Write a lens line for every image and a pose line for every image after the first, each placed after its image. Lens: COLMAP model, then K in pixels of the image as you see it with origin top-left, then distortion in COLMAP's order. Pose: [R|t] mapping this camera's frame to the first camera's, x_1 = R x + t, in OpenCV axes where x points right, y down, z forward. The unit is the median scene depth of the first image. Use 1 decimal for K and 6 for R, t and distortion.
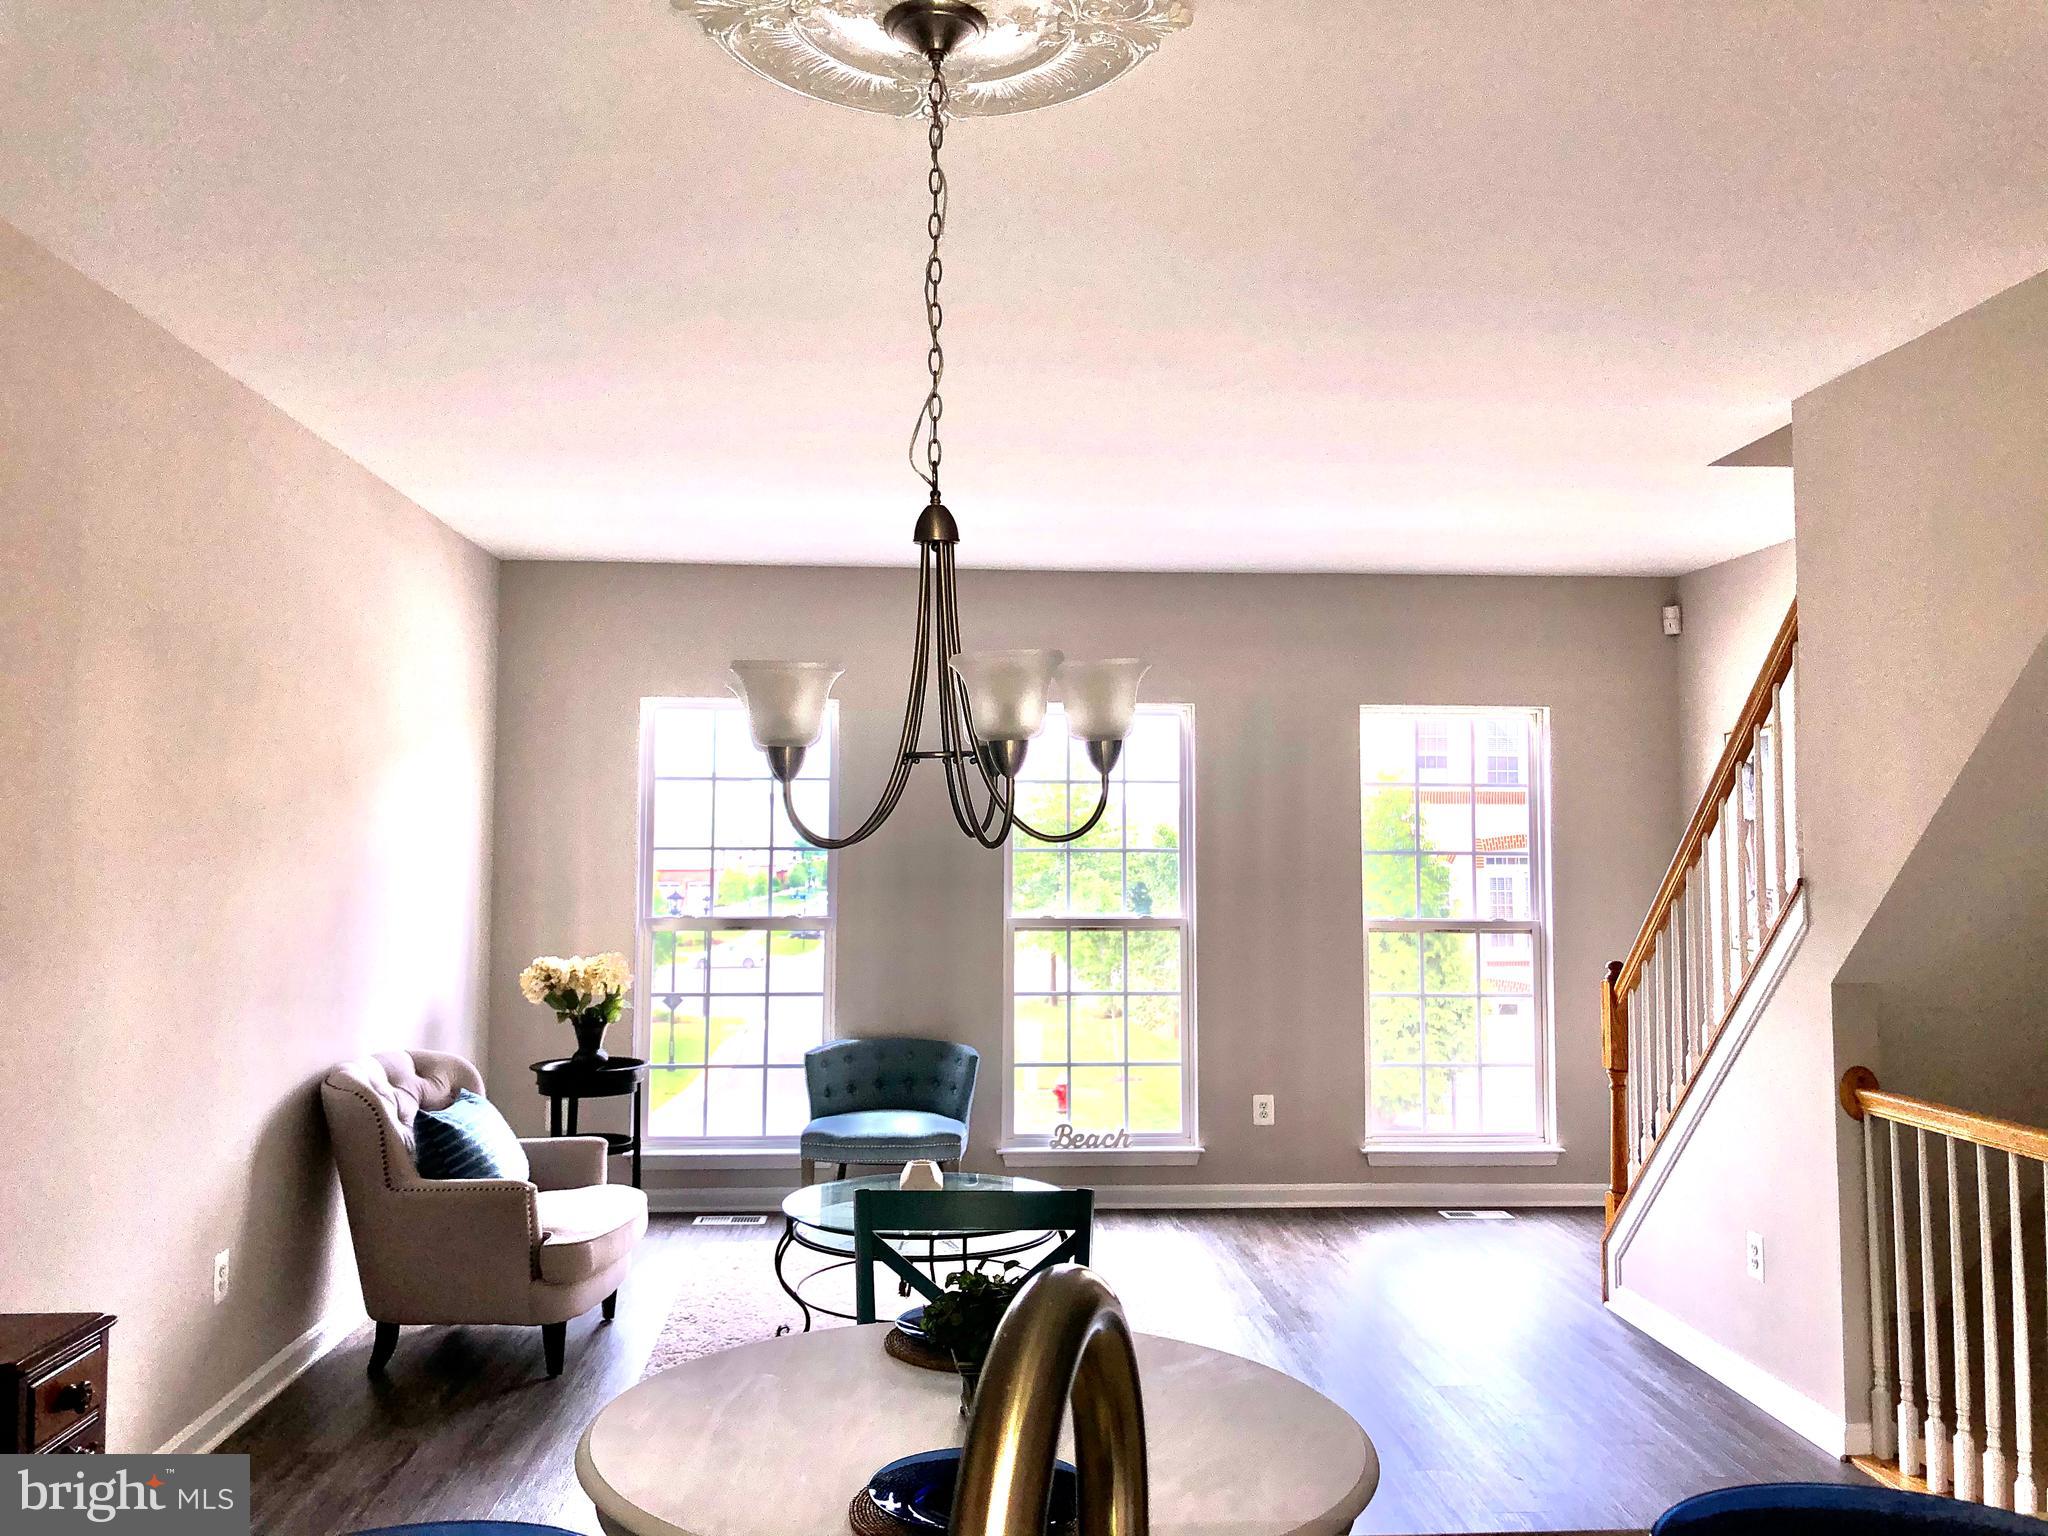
lens RADIAL K [[1675.1, 0, 1024.0], [0, 1675.1, 768.0], [0, 0, 1]] dist [0.001472, -0.000575]
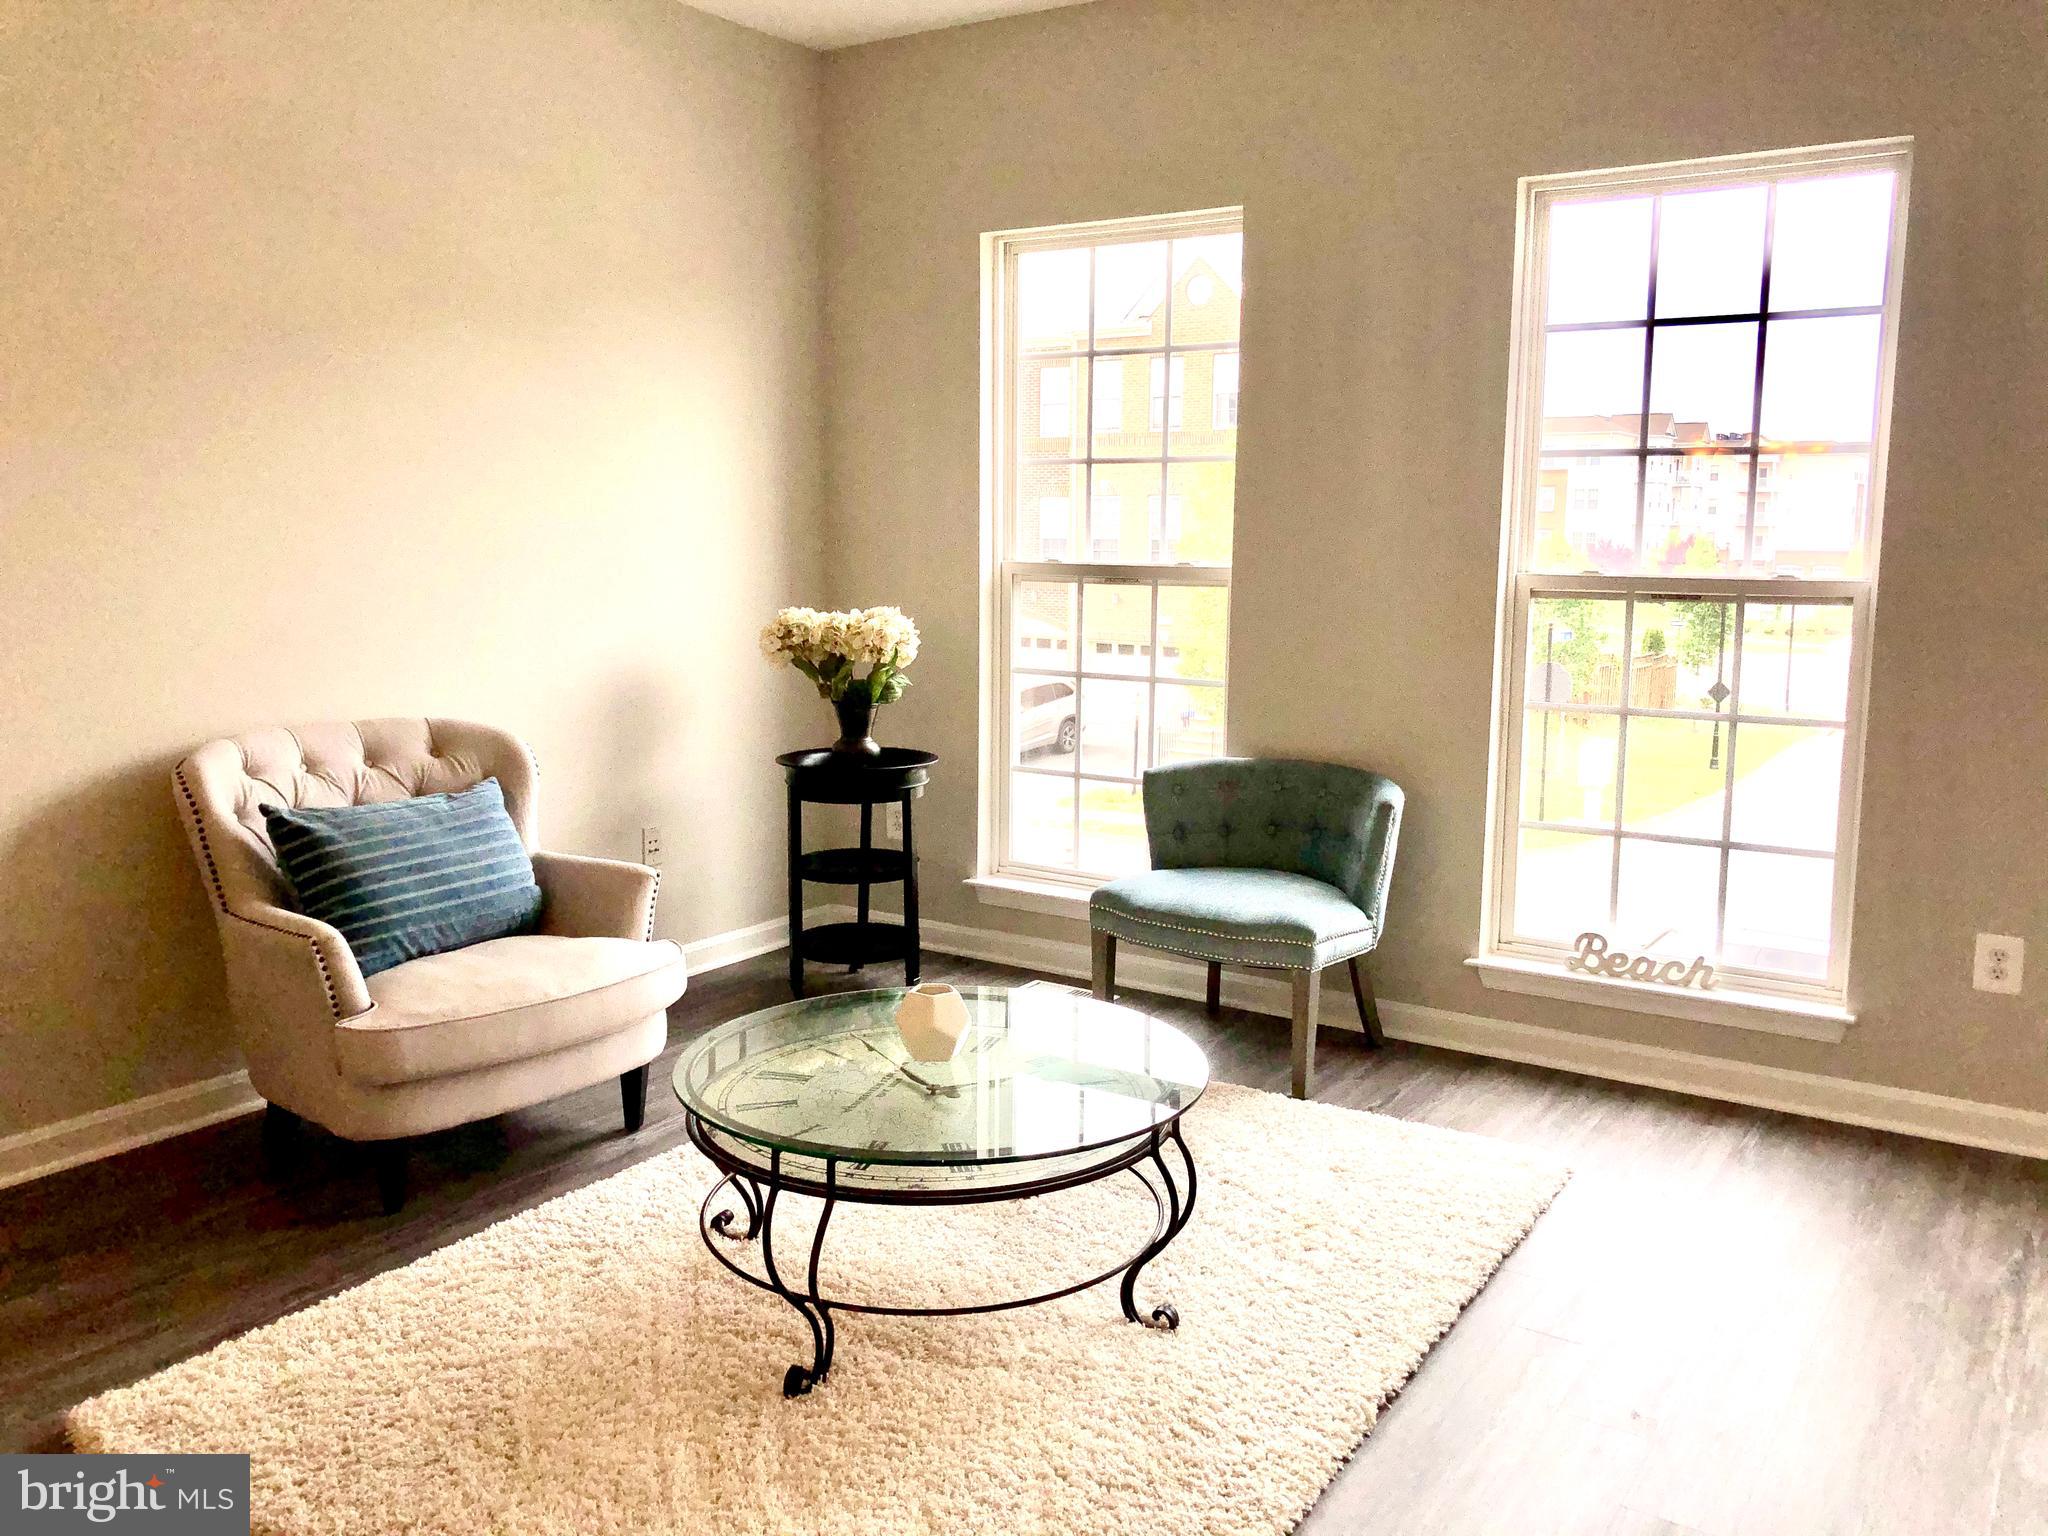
lens RADIAL K [[1742.5, 0, 1018.6], [0, 1742.5, 723.5], [0, 0, 1]] dist [0.003943, -0.001665]
pose [[0.789627, 0.077401, -0.608686, 0.229760], [0.024972, 0.987136, 0.157921, 0.042237], [0.613079, -0.139899, 0.777536, 0.426833]]
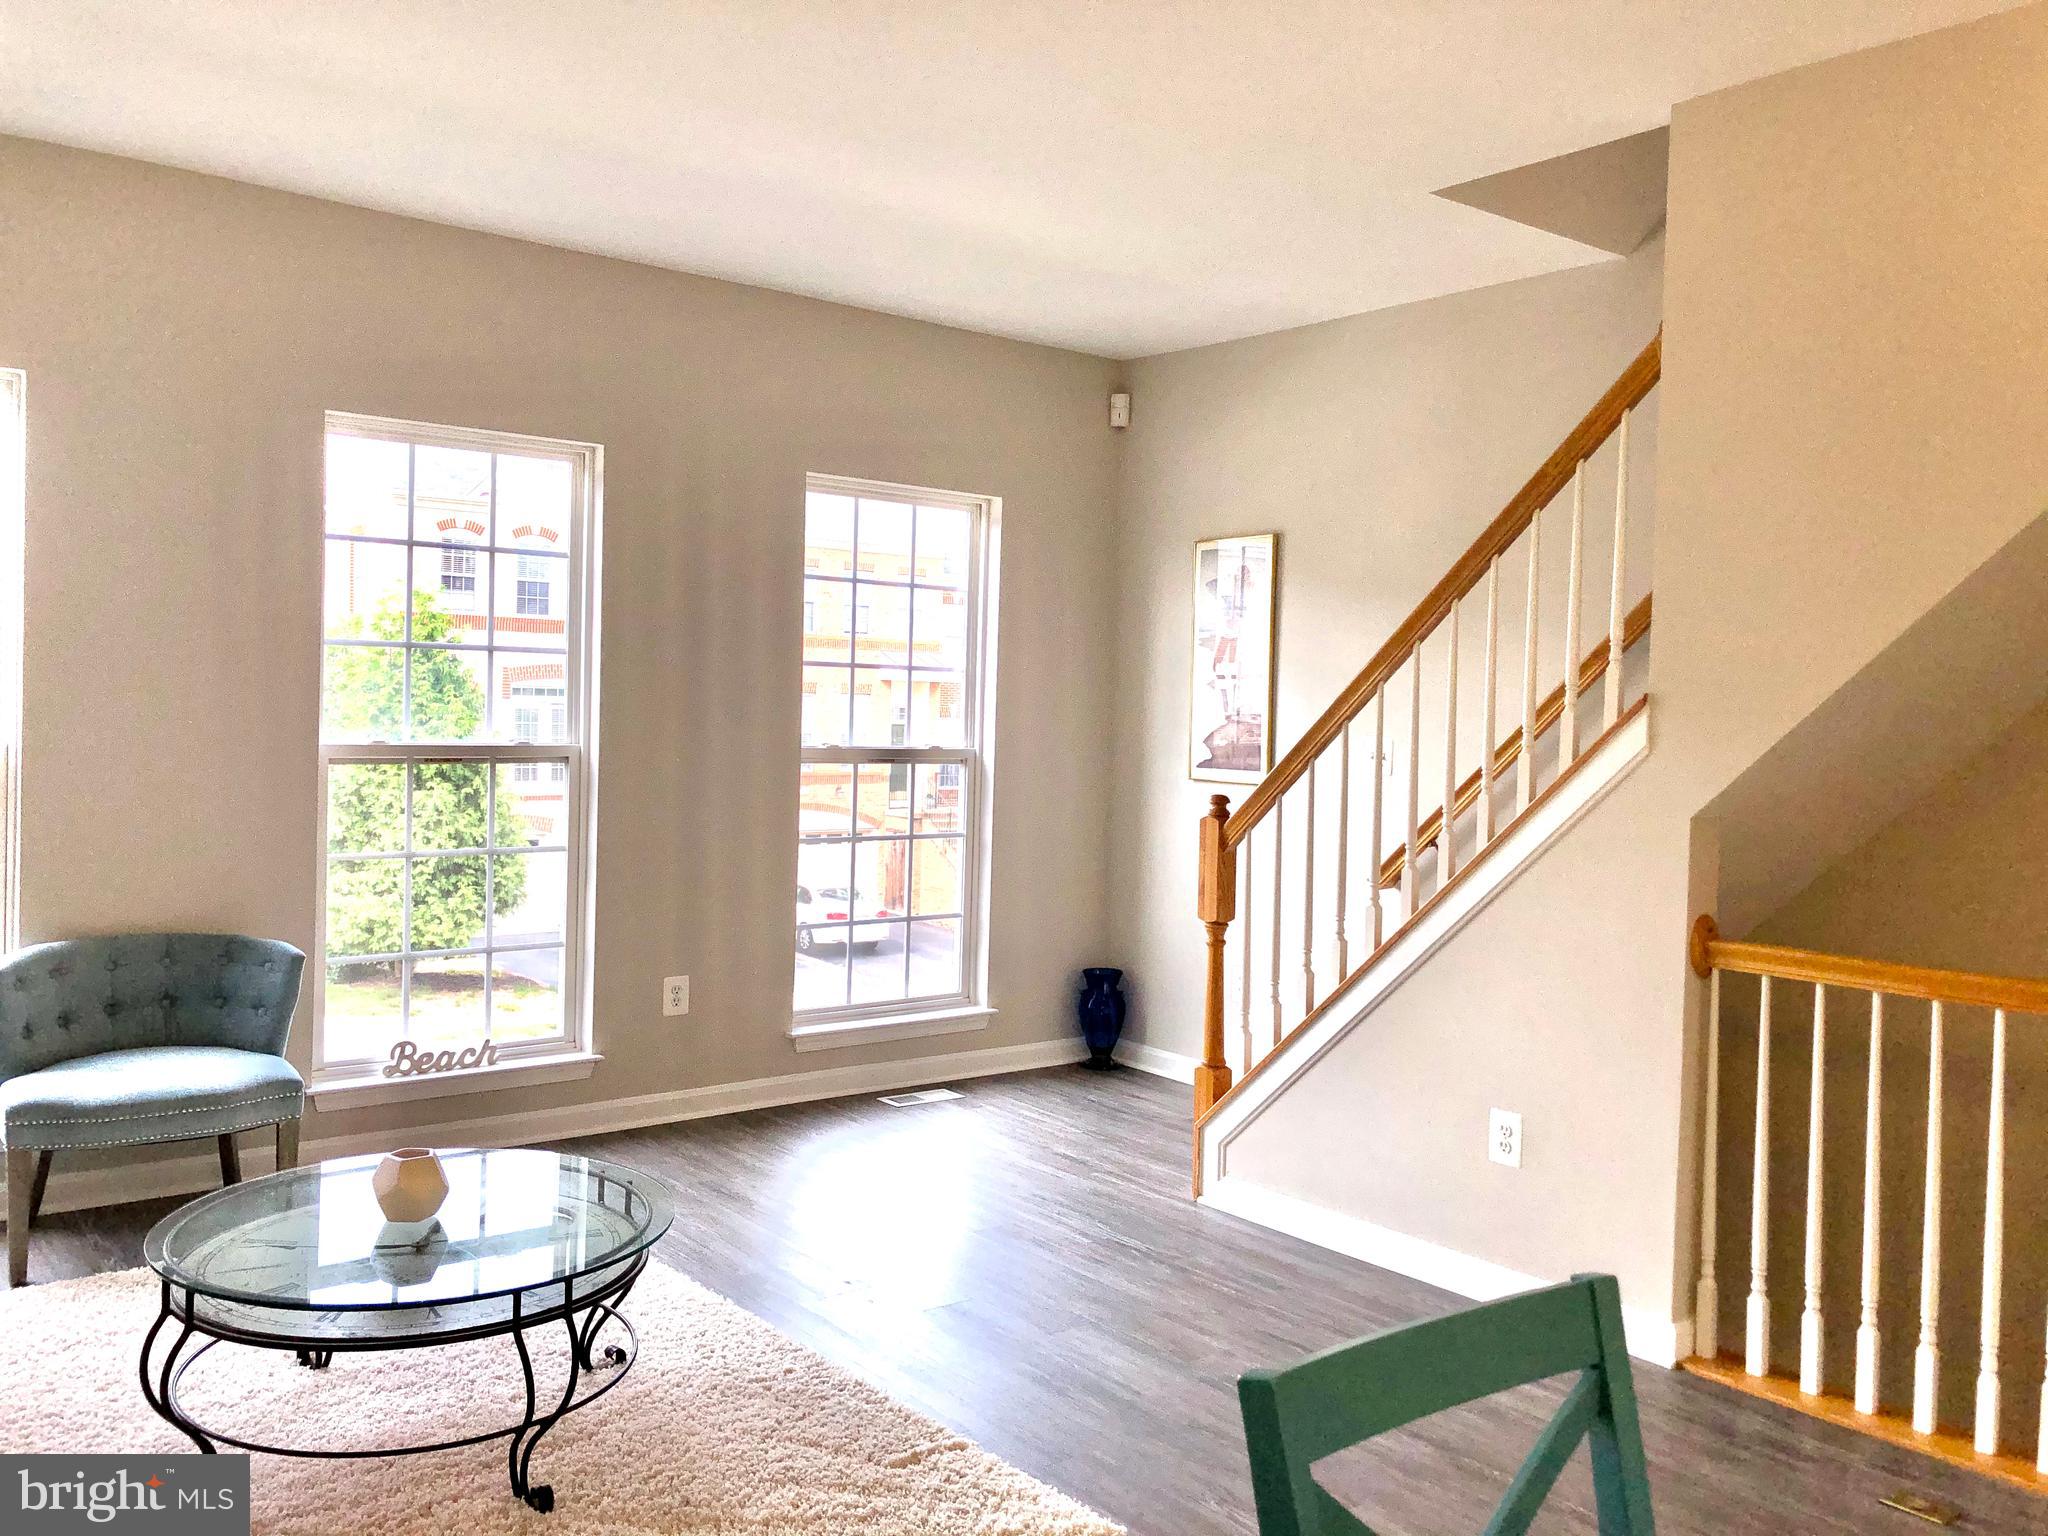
lens RADIAL K [[1674.6, 0, 1051.7], [0, 1674.6, 762.6], [0, 0, 1]] dist [0.054608, -0.112991]
pose [[0.821914, -0.004640, 0.569592, -0.153796], [-0.049449, 0.995610, 0.079465, 0.029511], [-0.567460, -0.093479, 0.818077, 0.291988]]
